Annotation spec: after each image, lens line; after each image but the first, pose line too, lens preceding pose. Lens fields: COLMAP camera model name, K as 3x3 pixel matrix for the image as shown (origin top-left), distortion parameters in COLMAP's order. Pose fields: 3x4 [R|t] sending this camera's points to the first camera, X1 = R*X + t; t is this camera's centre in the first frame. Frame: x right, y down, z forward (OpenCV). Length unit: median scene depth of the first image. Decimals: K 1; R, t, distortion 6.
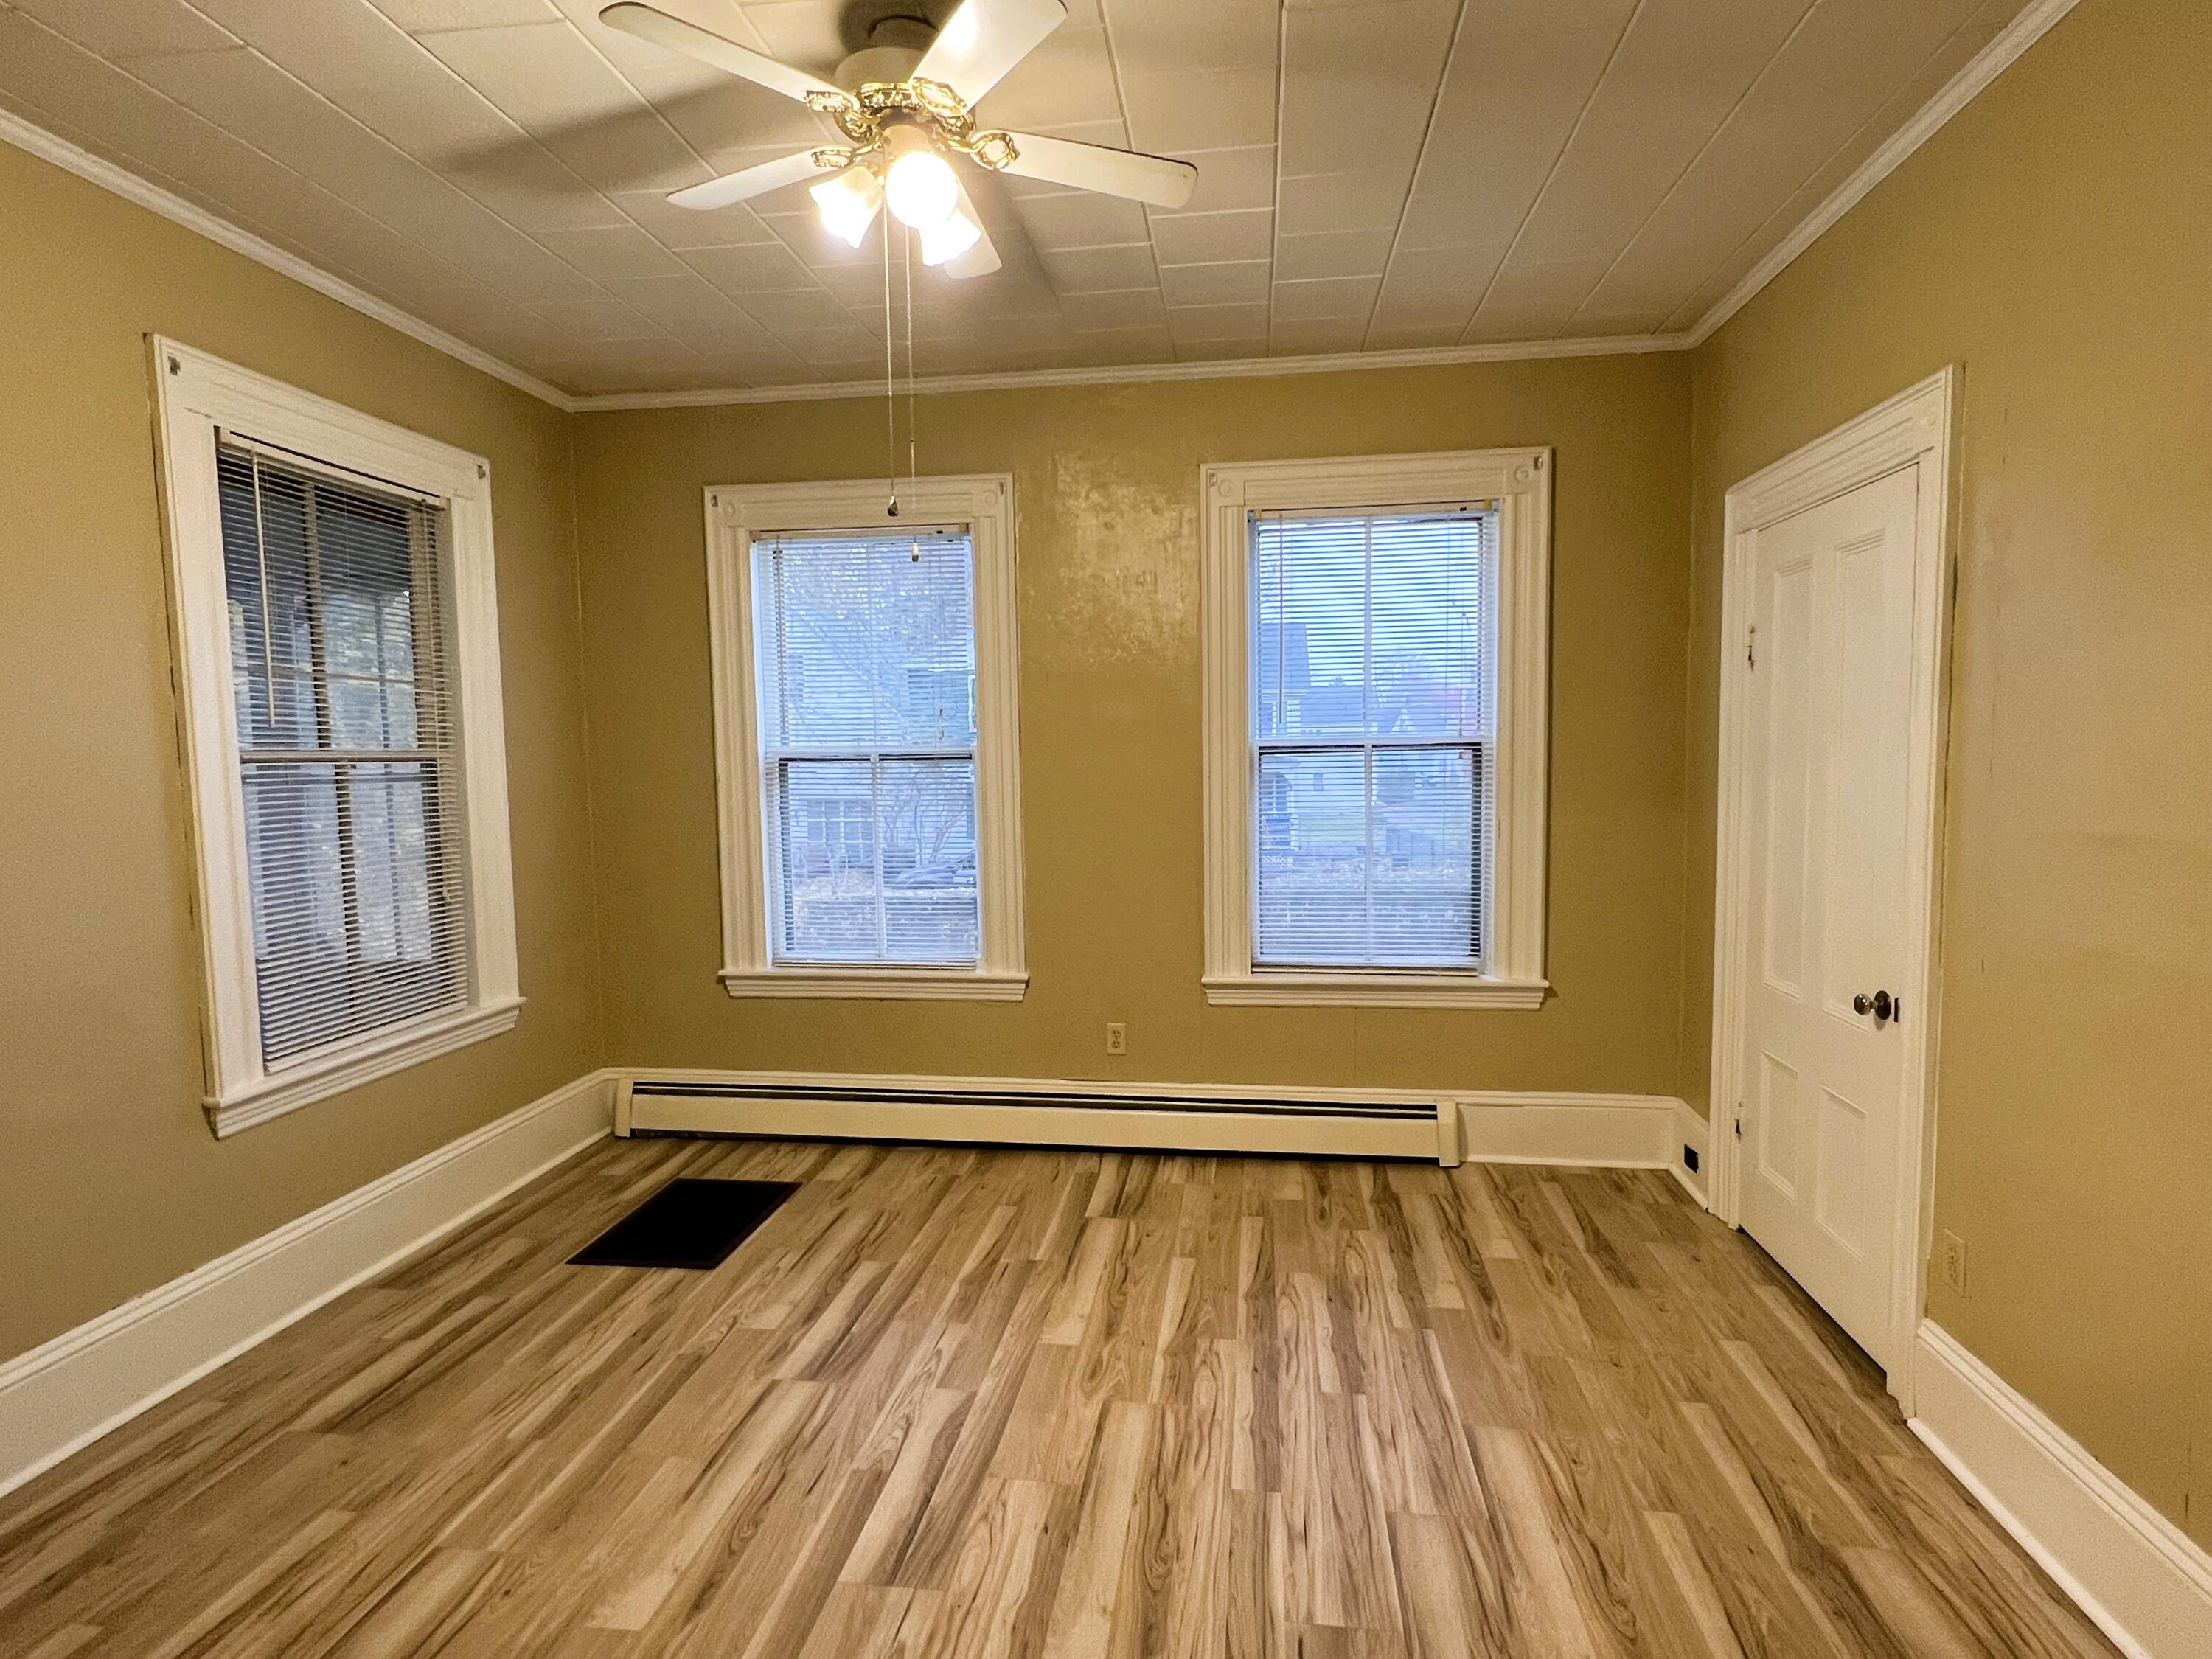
lens RADIAL K [[1157.0, 0, 1103.1], [0, 1157.0, 837.9], [0, 0, 1]] dist [-0.000871, -0.001018]
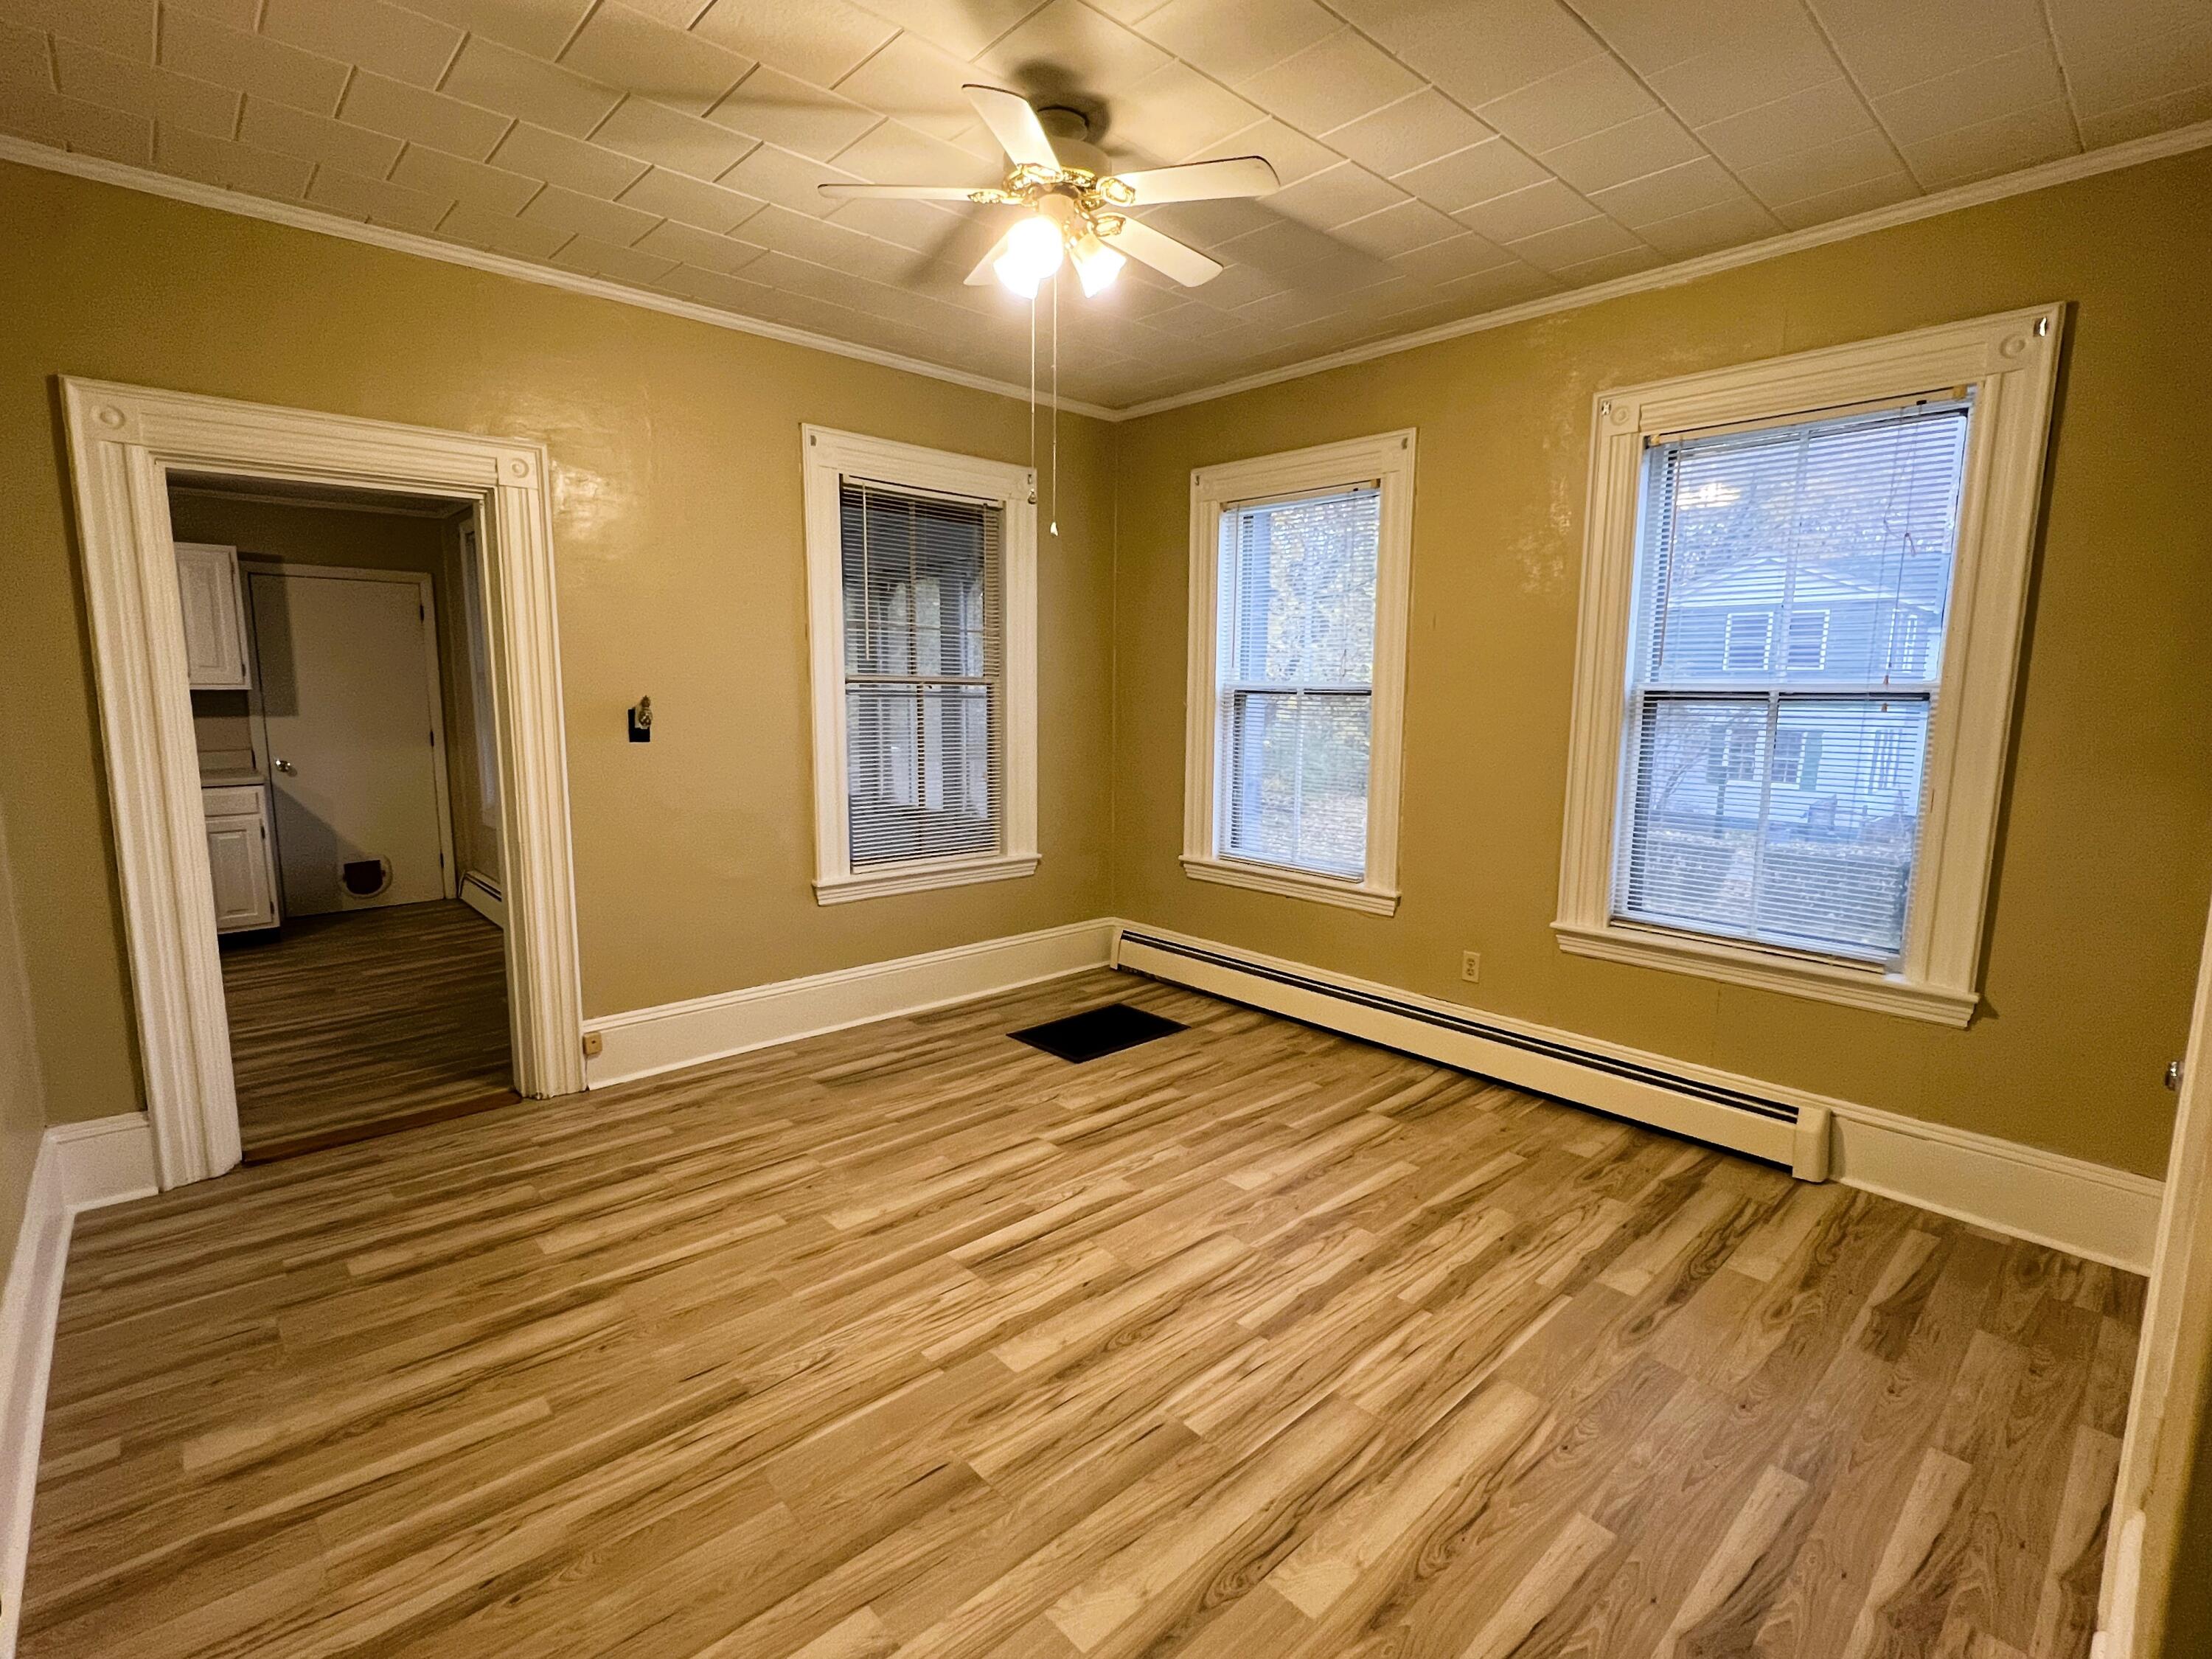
lens RADIAL K [[1041.8, 0, 1103.6], [0, 1041.8, 833.5], [0, 0, 1]] dist [0.000698, 0.000786]
pose [[0.770570, 0.113702, -0.627131, 0.447949], [-0.071893, 0.993185, 0.091733, -0.012648], [0.633288, -0.025600, 0.773493, 0.078372]]
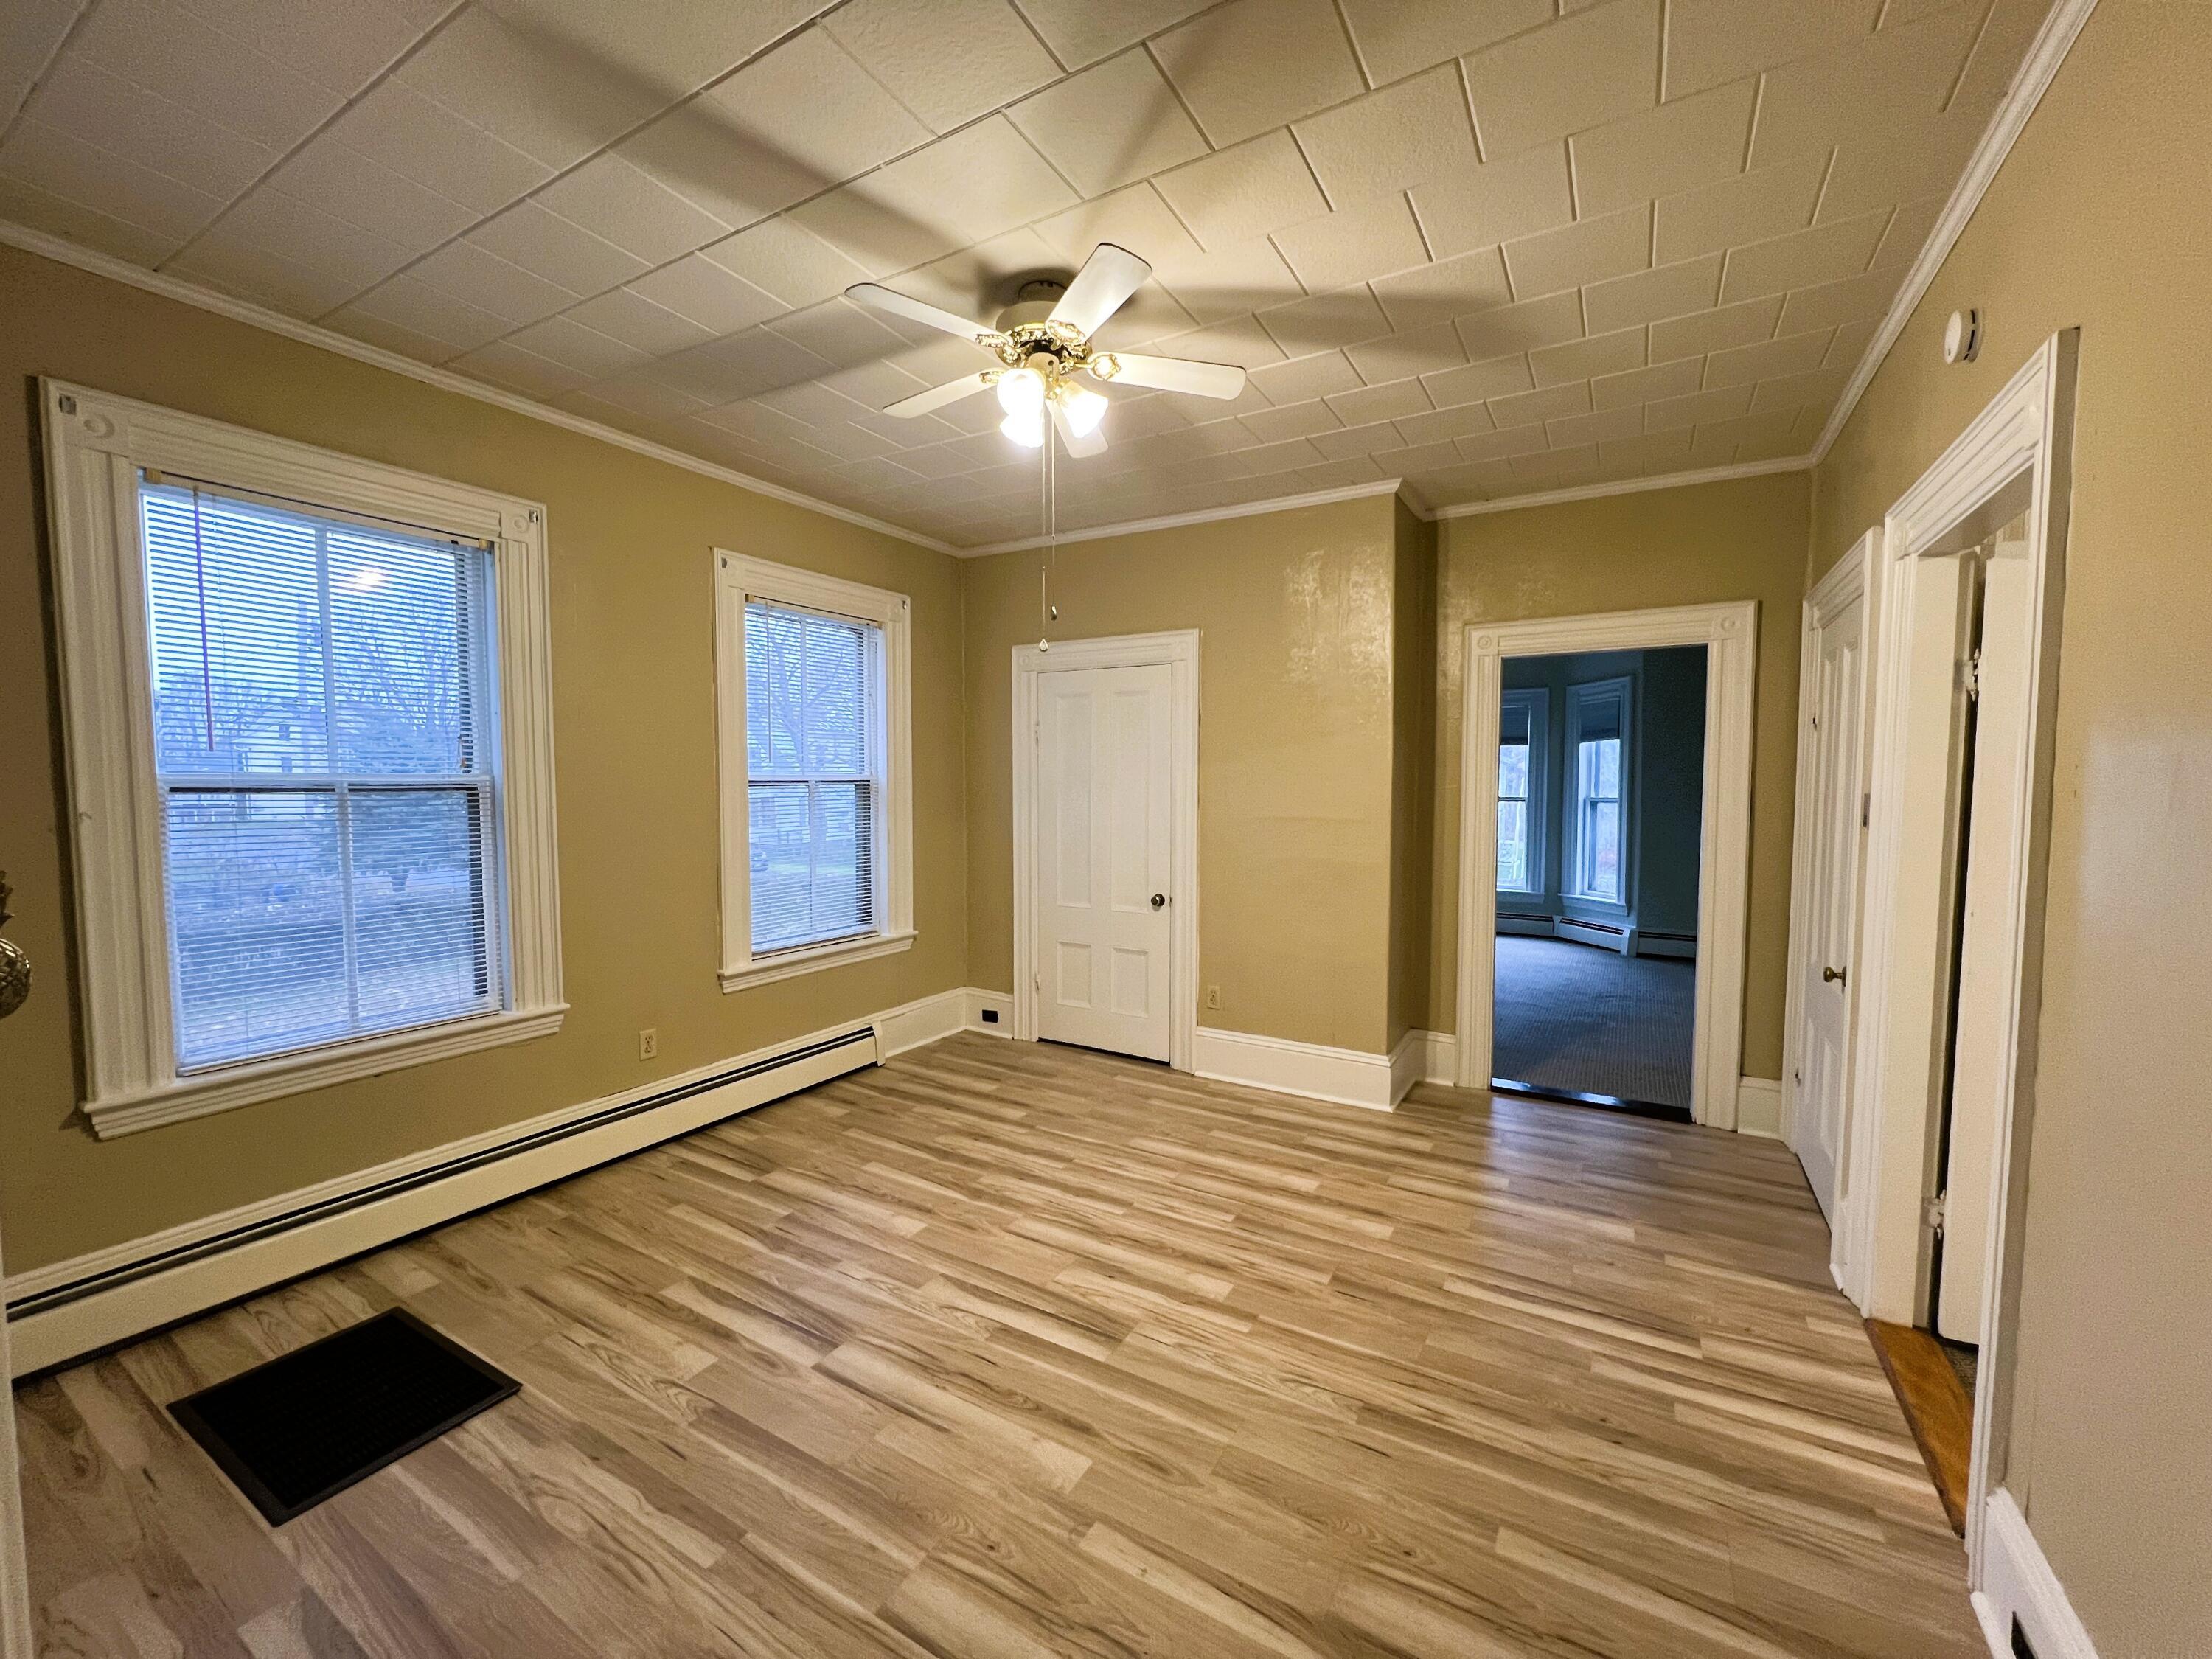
lens RADIAL K [[883.6, 0, 1107.8], [0, 883.6, 834.5], [0, 0, 1]] dist [-0.002268, 0.000199]
pose [[0.387357, -0.042720, 0.920939, -0.784425], [0.063415, 0.997795, 0.019612, -0.019181], [-0.919746, 0.050804, 0.389212, 0.348816]]
